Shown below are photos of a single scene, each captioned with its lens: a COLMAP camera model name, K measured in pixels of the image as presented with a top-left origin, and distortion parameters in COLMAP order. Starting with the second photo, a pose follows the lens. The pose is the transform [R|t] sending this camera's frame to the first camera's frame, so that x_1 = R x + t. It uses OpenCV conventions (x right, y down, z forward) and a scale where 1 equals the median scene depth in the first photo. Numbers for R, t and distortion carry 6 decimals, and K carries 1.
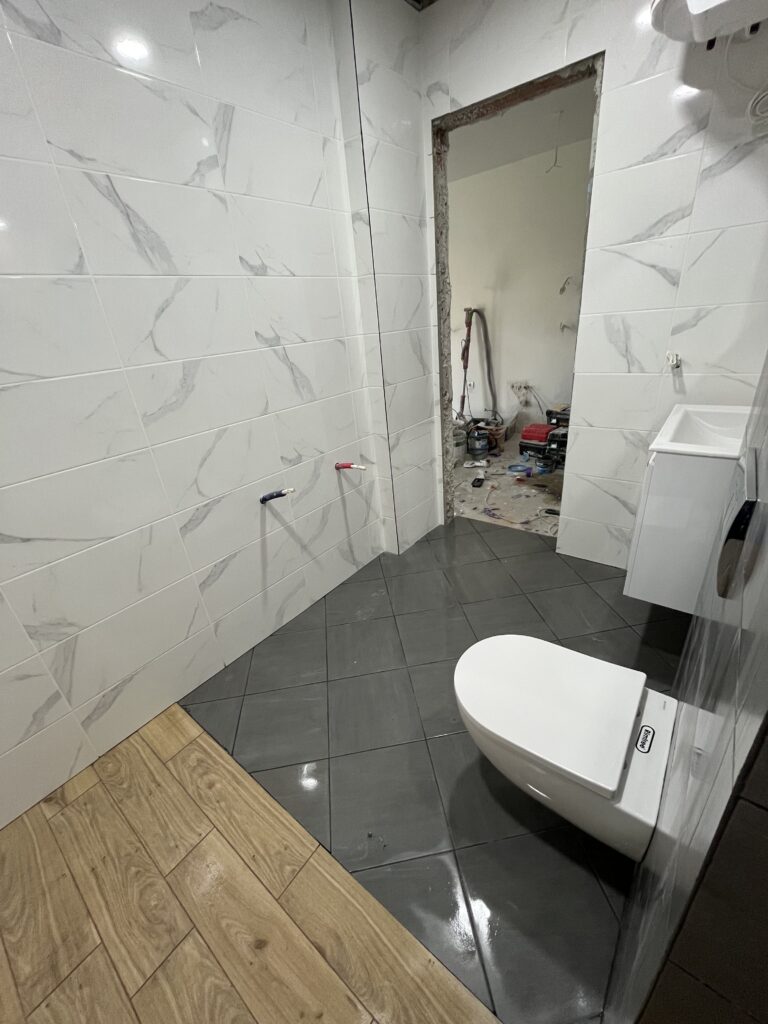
lens RADIAL K [[413.6, 0, 382.6], [0, 413.6, 510.4], [0, 0, 1]] dist [-0.004027, 0.000357]
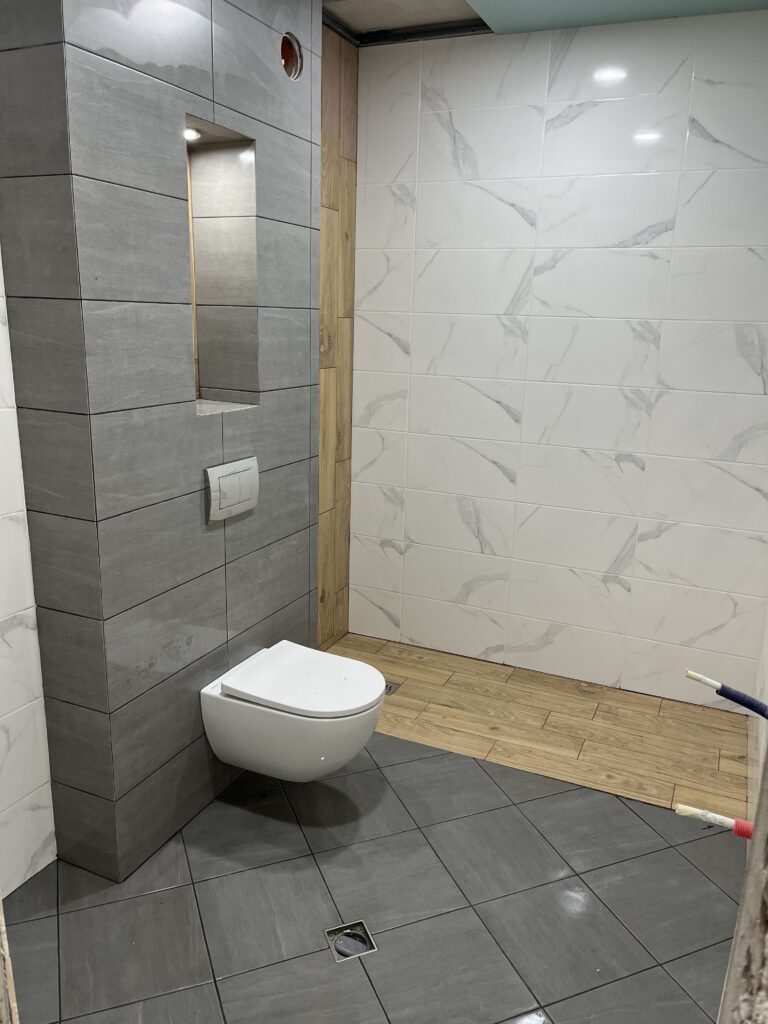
lens RADIAL K [[775.8, 0, 388.5], [0, 775.8, 522.9], [0, 0, 1]] dist [0.057480, -0.072862]
pose [[-0.967534, 0.123345, -0.220599, 0.402022], [-0.051236, 0.758982, 0.649093, -0.896527], [0.247493, 0.639322, -0.728021, 1.577893]]
